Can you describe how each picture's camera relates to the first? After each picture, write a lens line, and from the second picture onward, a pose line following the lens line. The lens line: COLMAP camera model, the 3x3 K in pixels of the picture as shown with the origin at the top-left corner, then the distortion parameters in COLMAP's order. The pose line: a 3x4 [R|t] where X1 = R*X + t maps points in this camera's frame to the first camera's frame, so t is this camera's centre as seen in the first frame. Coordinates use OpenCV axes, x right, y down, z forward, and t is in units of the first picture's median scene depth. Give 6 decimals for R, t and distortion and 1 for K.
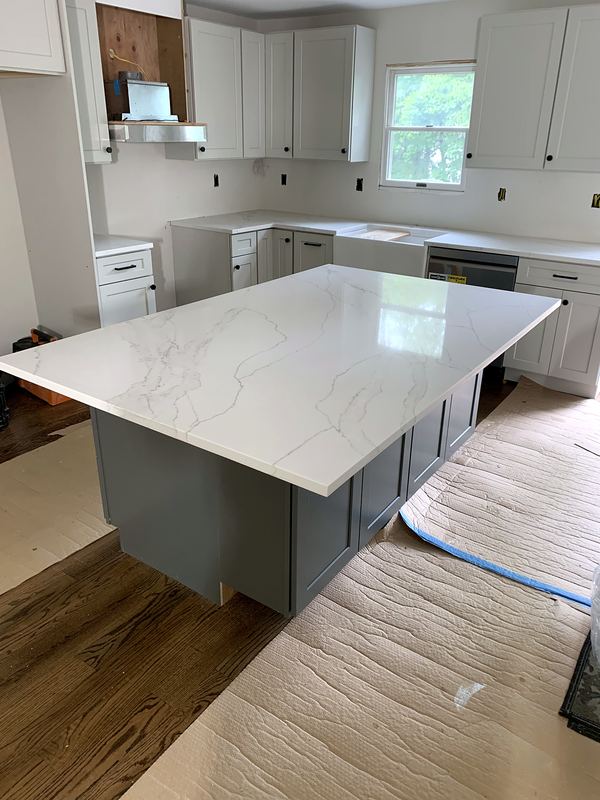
lens RADIAL K [[606.8, 0, 300.0], [0, 606.8, 398.3], [0, 0, 1]] dist [0.003122, -0.000713]
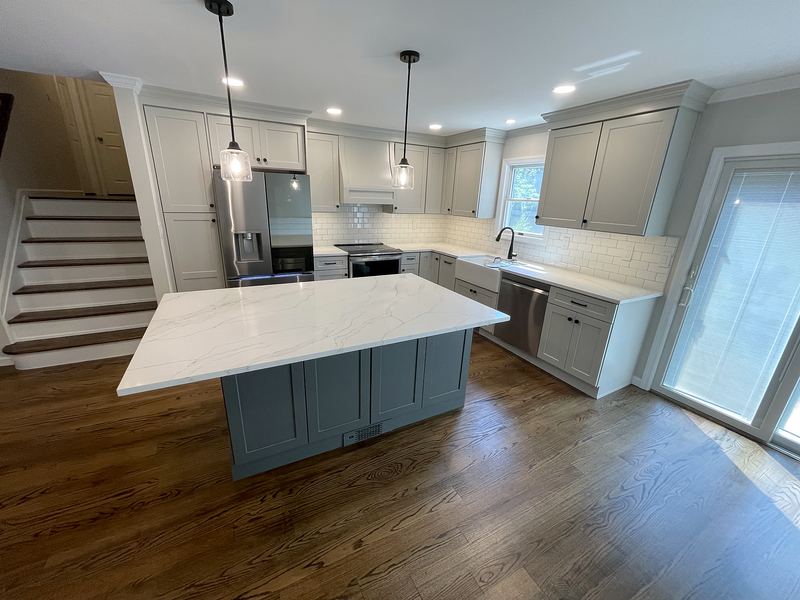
lens RADIAL K [[322.3, 0, 396.8], [0, 322.3, 302.8], [0, 0, 1]] dist [0.018718, -0.001168]
pose [[0.886041, 0.161711, -0.434489, 0.331090], [-0.206271, 0.976829, -0.057080, -0.060901], [0.415191, 0.140197, 0.898867, 0.128756]]
